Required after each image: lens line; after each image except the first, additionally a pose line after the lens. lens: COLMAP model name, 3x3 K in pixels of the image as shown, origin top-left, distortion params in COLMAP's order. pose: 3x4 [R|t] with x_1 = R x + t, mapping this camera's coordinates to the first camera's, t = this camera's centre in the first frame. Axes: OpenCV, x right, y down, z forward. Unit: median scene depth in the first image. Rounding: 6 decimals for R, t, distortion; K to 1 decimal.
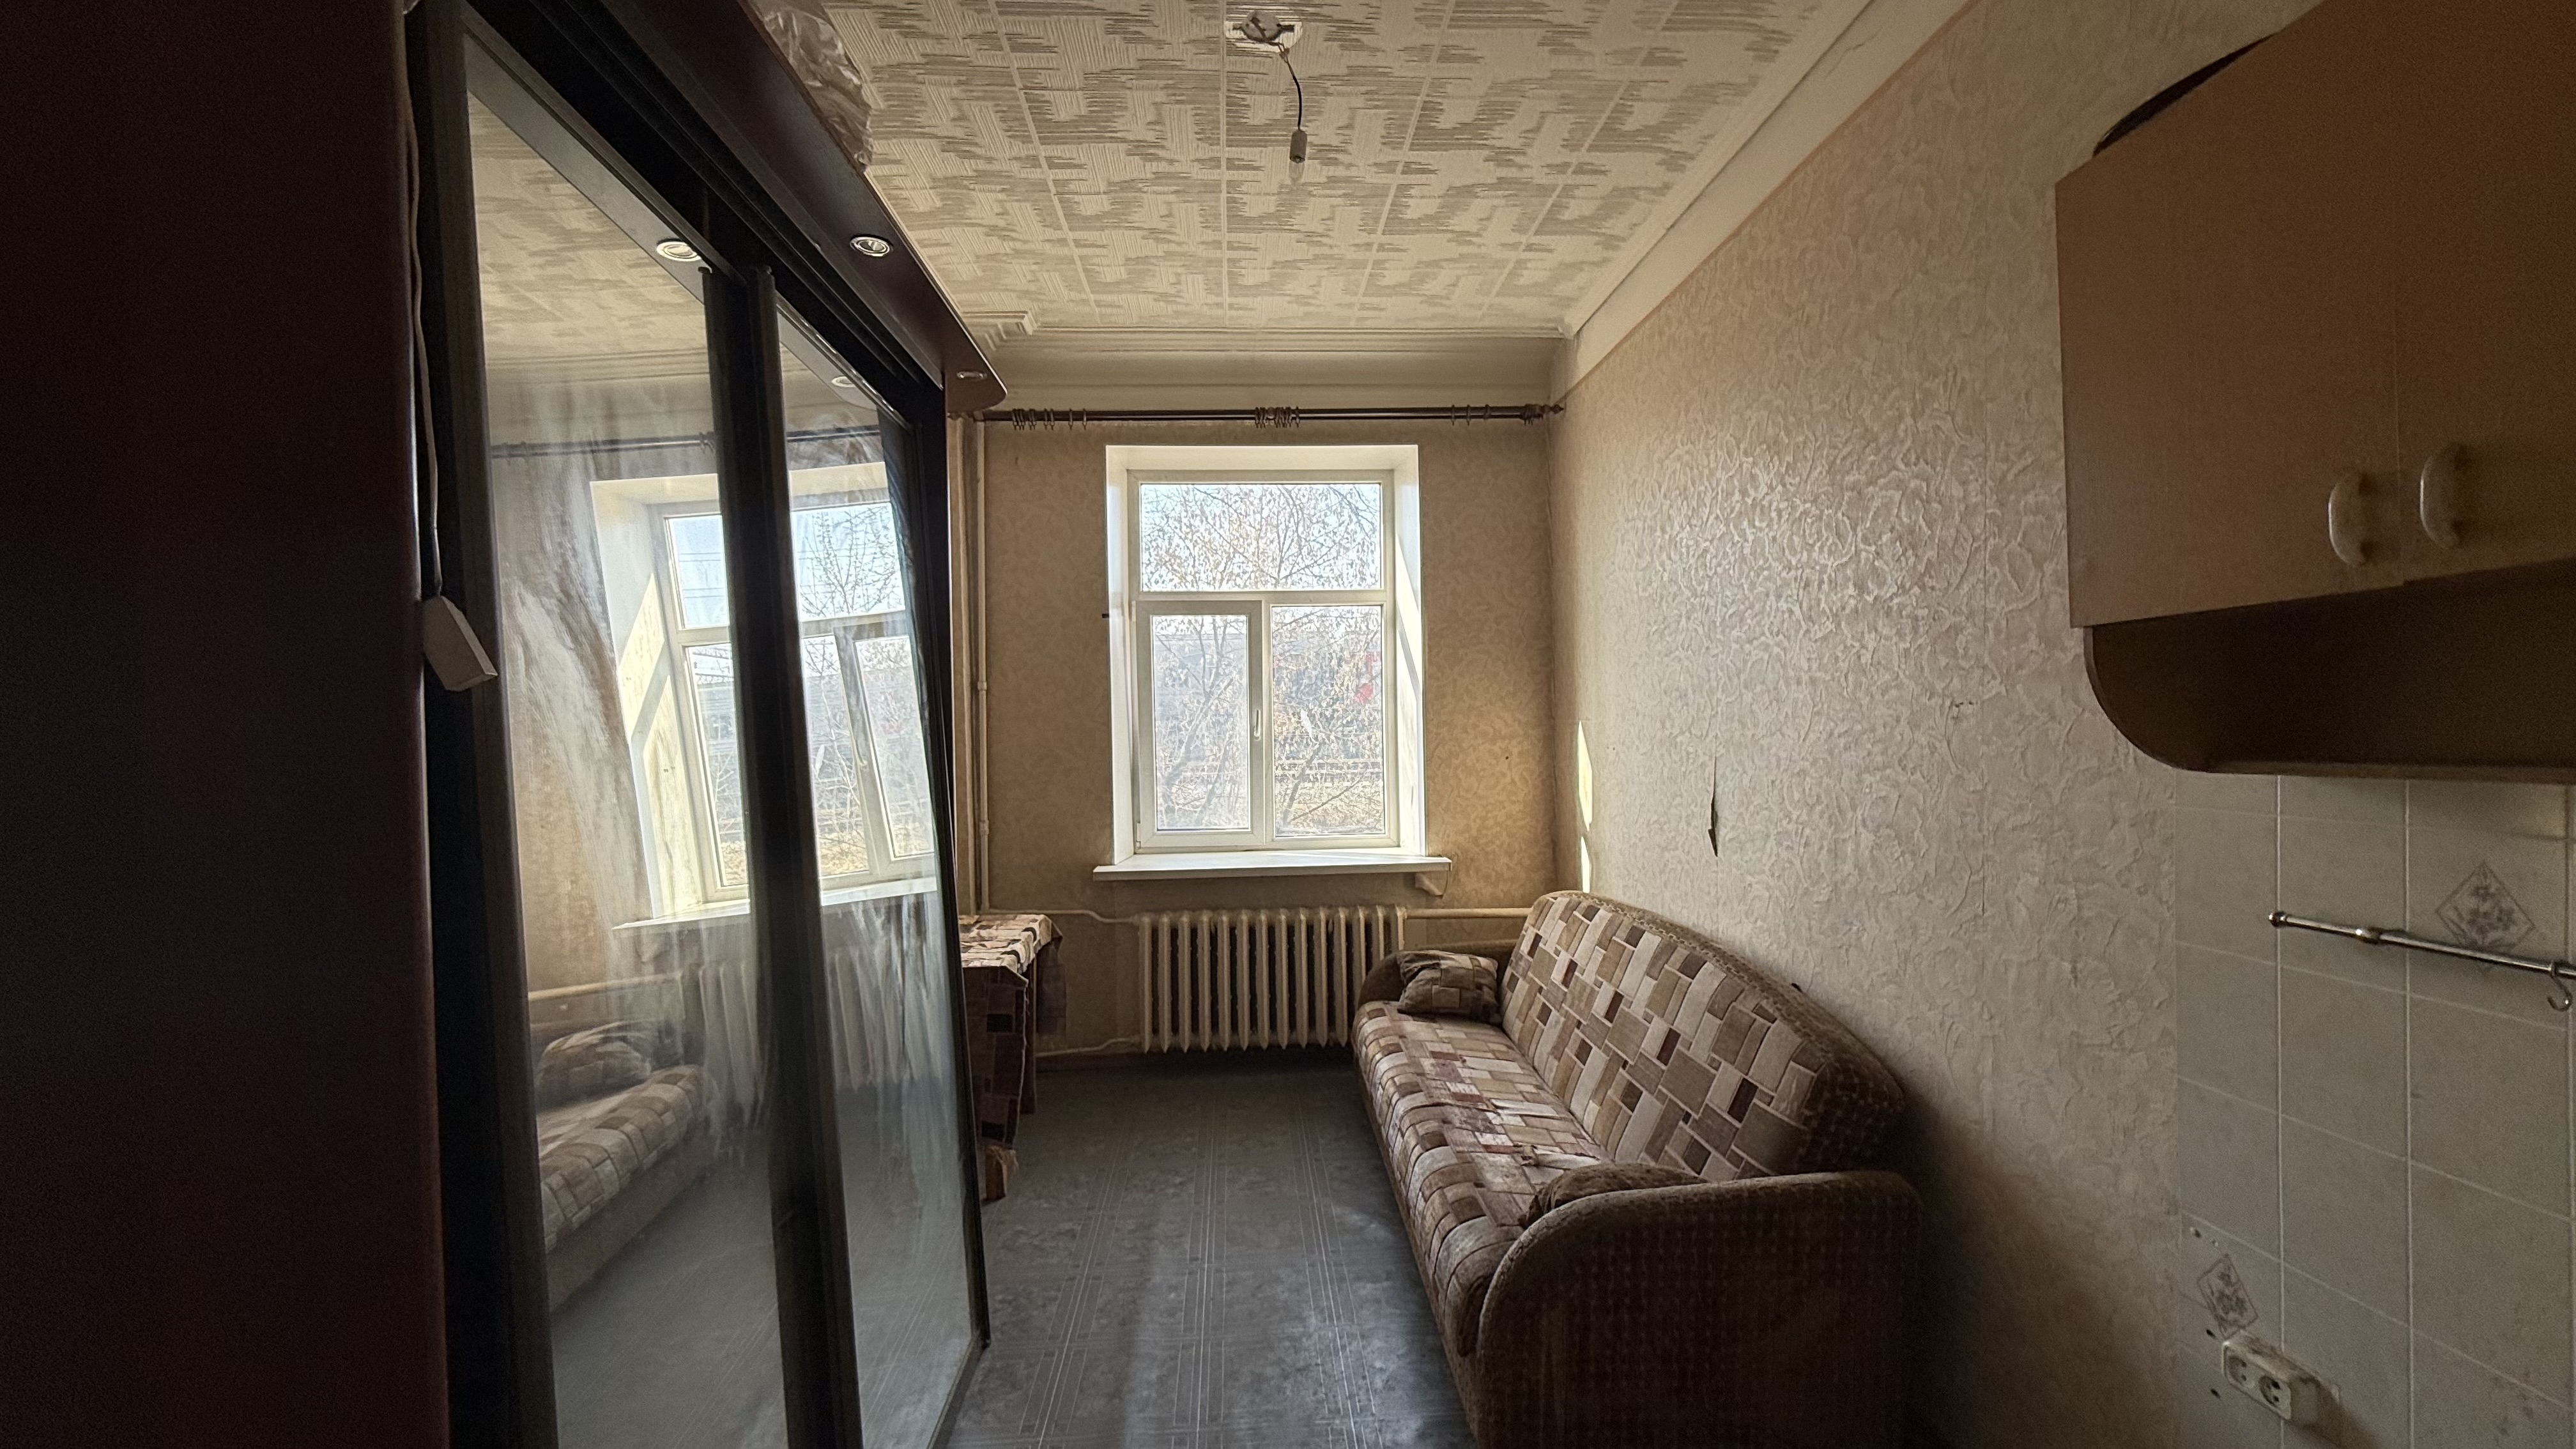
lens RADIAL K [[1028.1, 0, 1293.7], [0, 1028.1, 723.1], [0, 0, 1]] dist [0.000479, -0.000260]
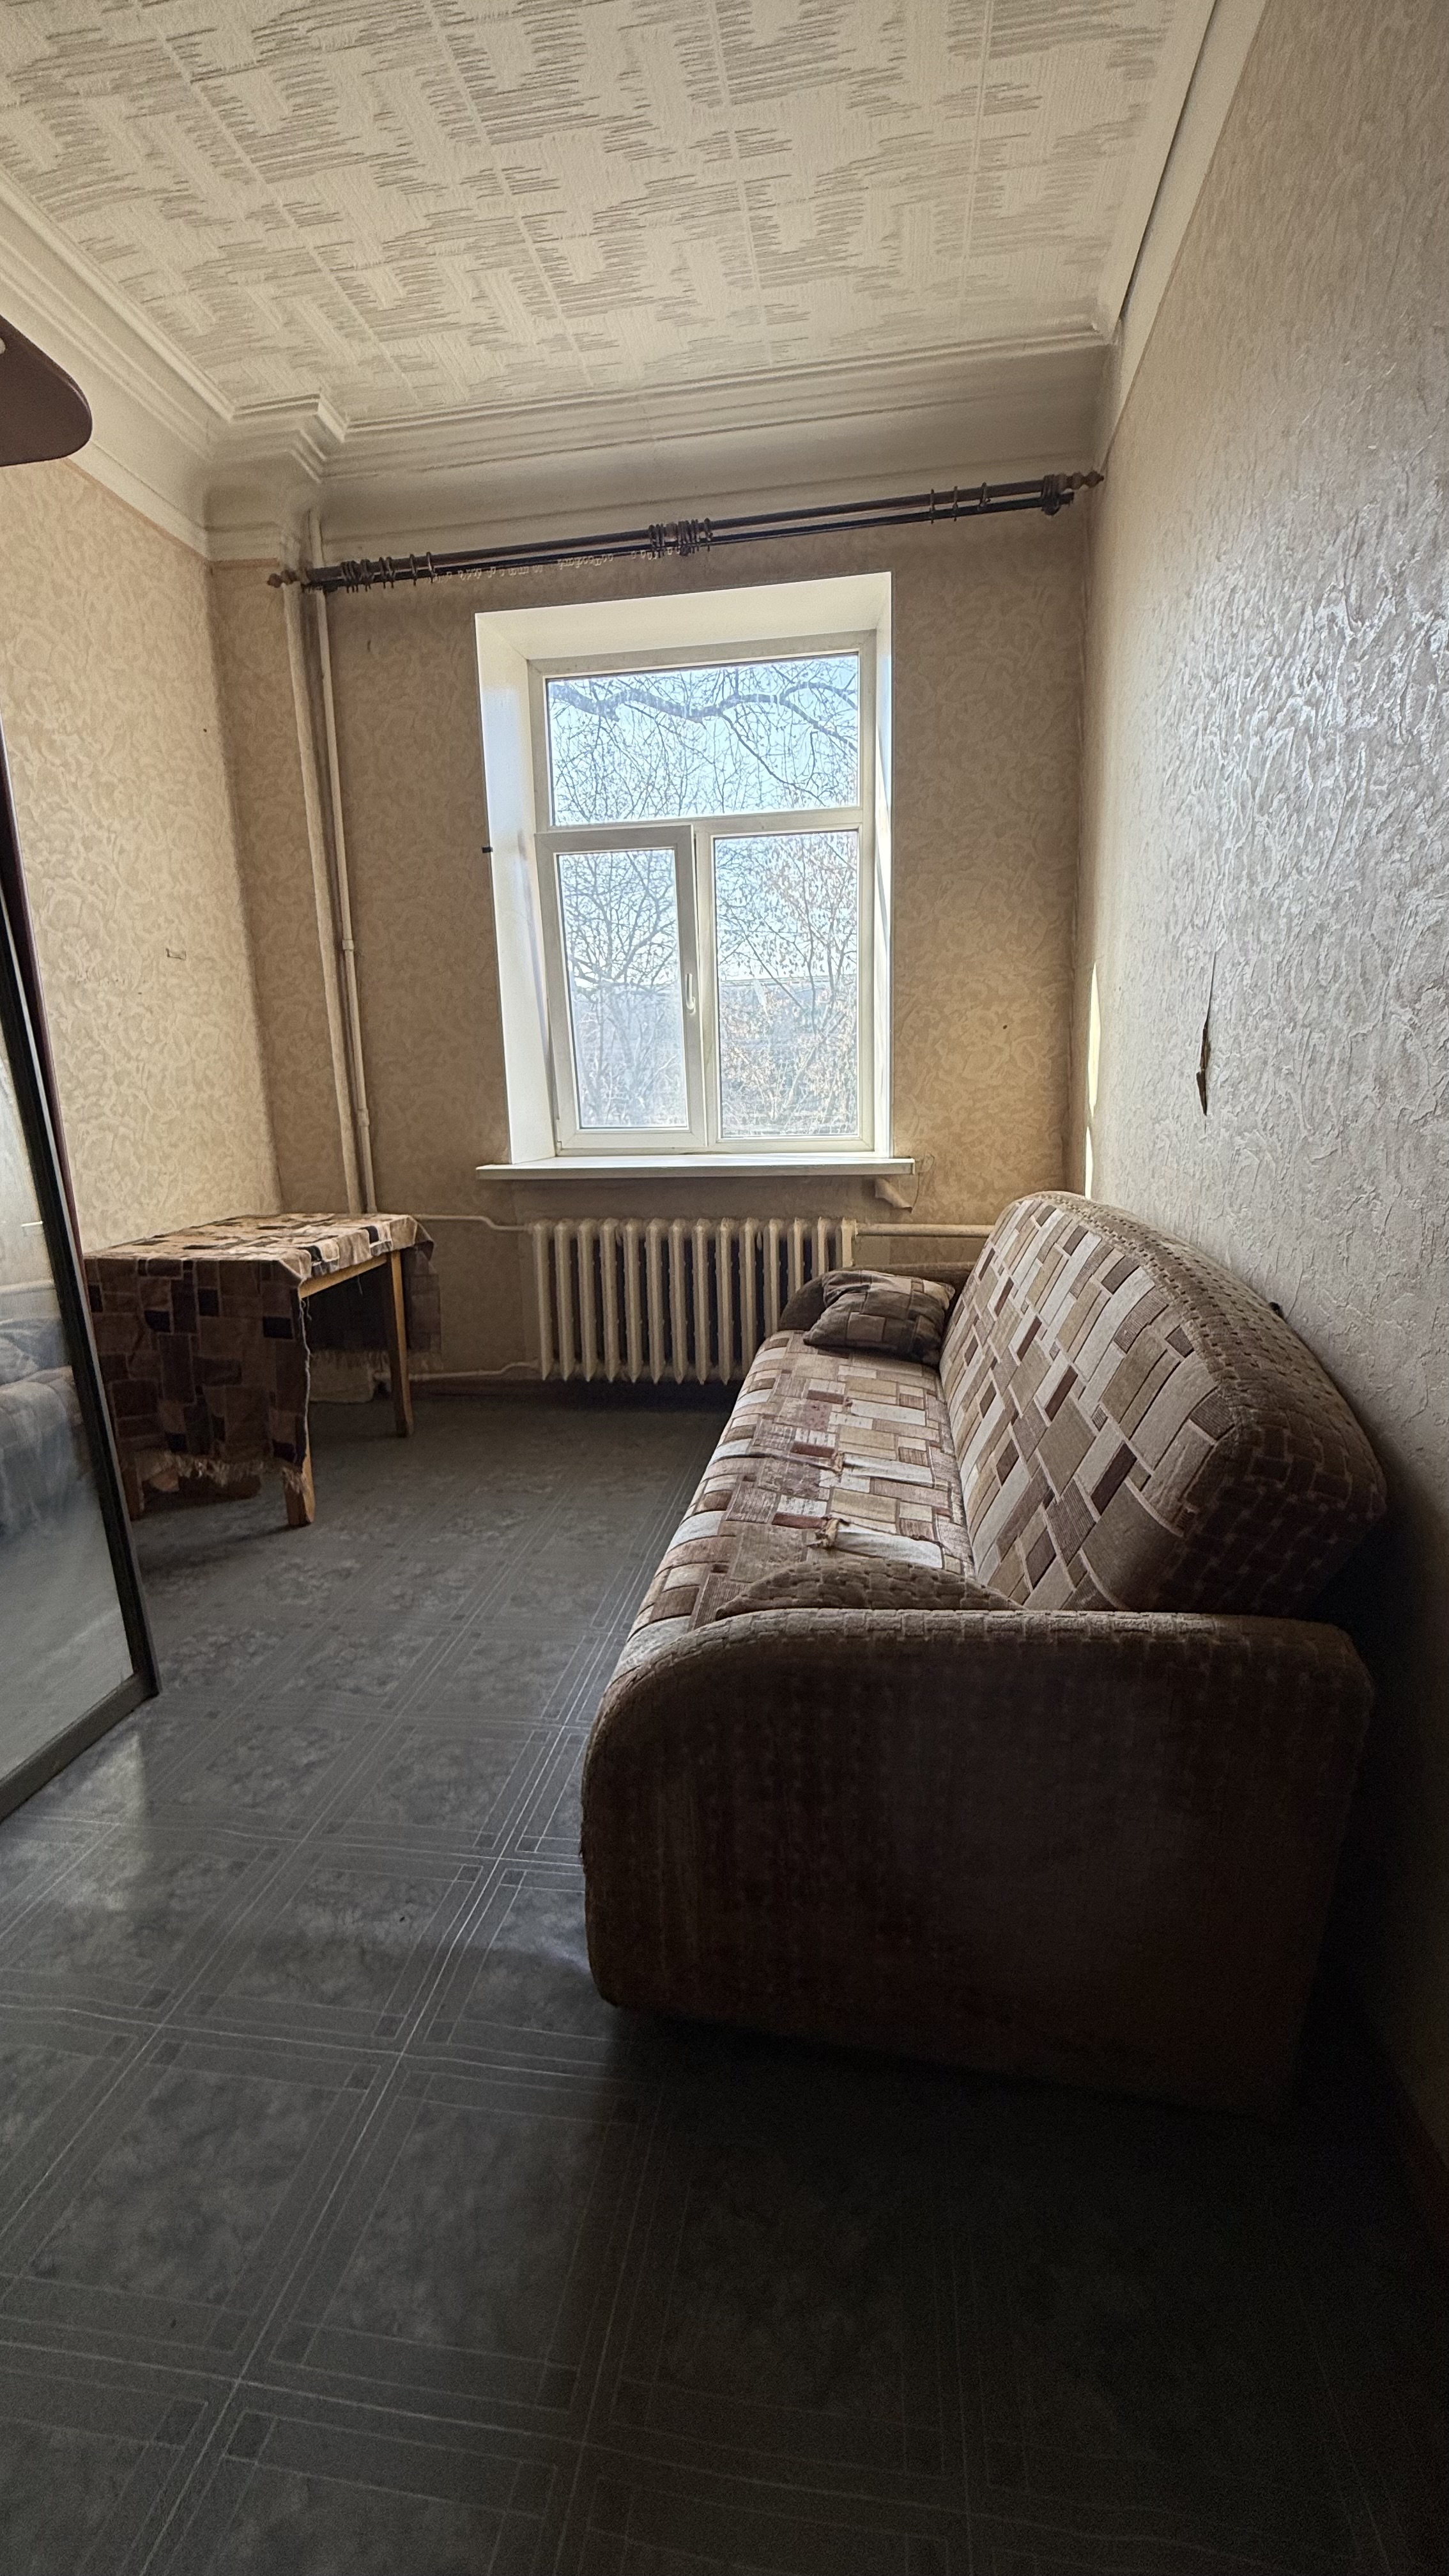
lens RADIAL K [[1028.1, 0, 727.9], [0, 1028.1, 1280.1], [0, 0, 1]] dist [0.000479, -0.000260]
pose [[0.977596, 0.032921, -0.207902, 0.199932], [0.007188, 0.981897, 0.189277, 0.082861], [0.210369, -0.186531, 0.959662, 0.239871]]
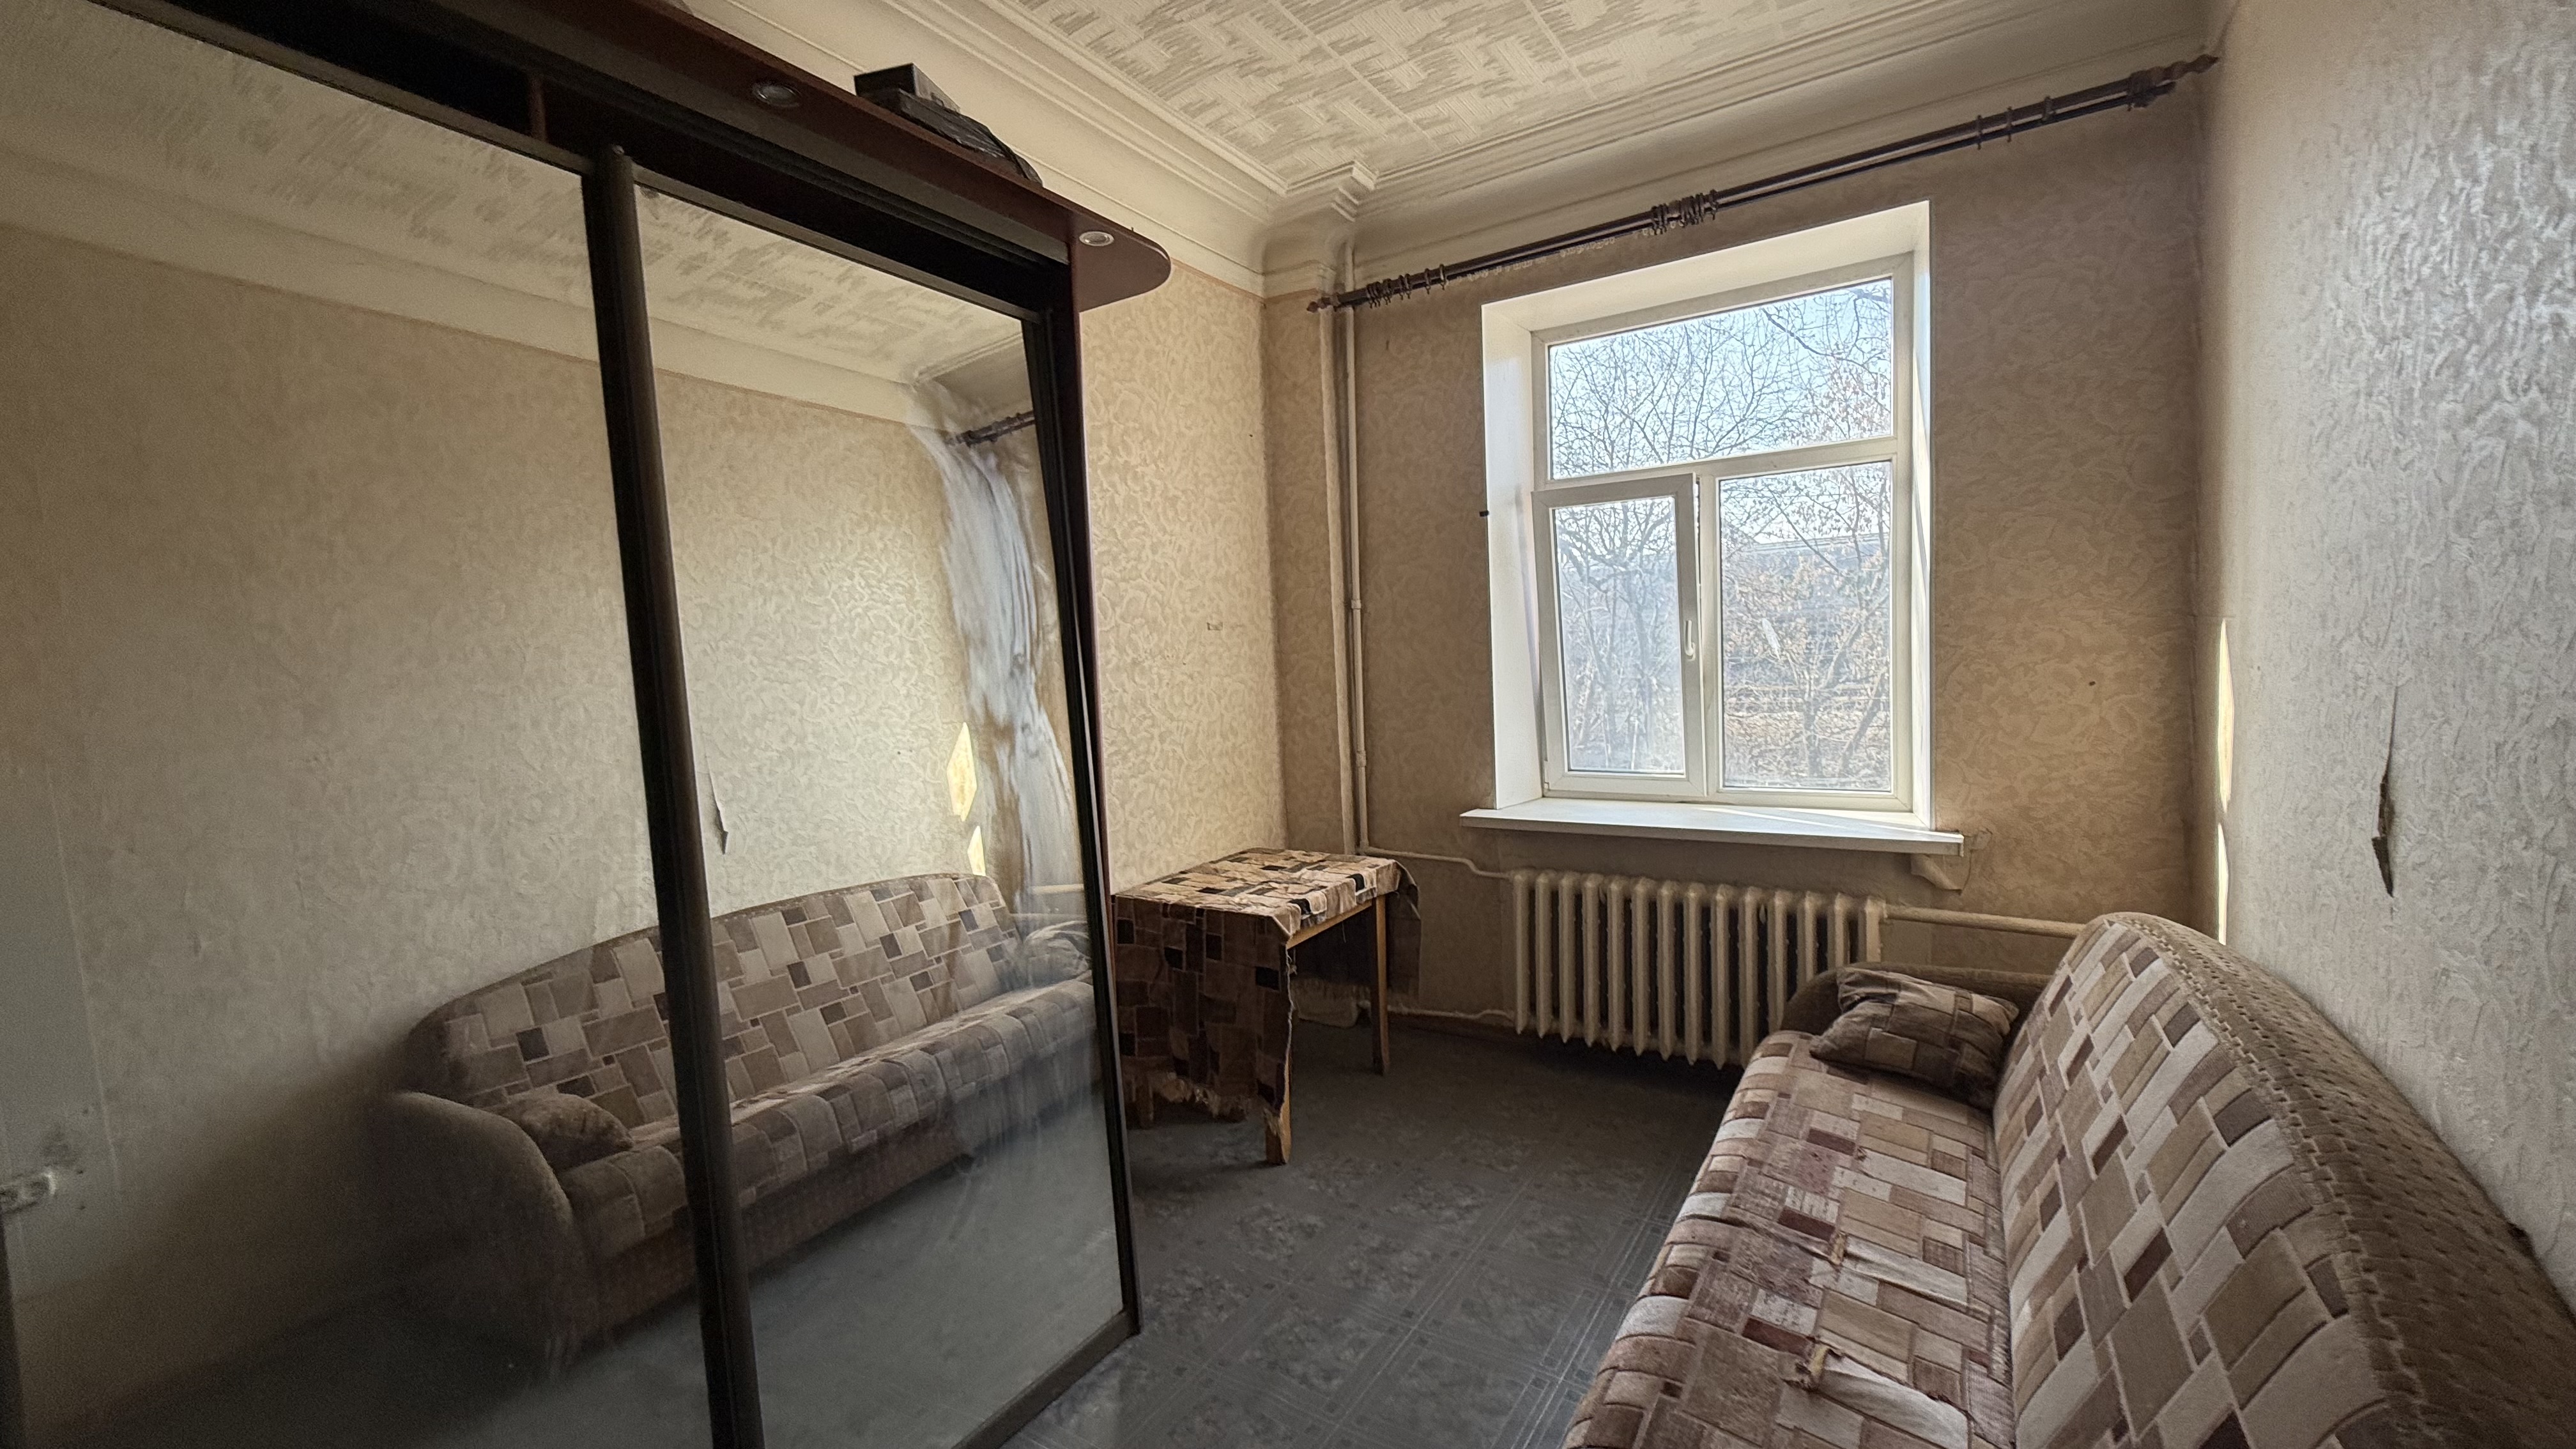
lens RADIAL K [[1028.1, 0, 1293.7], [0, 1028.1, 723.1], [0, 0, 1]] dist [0.000479, -0.000260]
pose [[0.804036, 0.023590, -0.594112, 0.220280], [0.021640, 0.997390, 0.068889, 0.005362], [0.594187, -0.068246, 0.801427, 0.253311]]
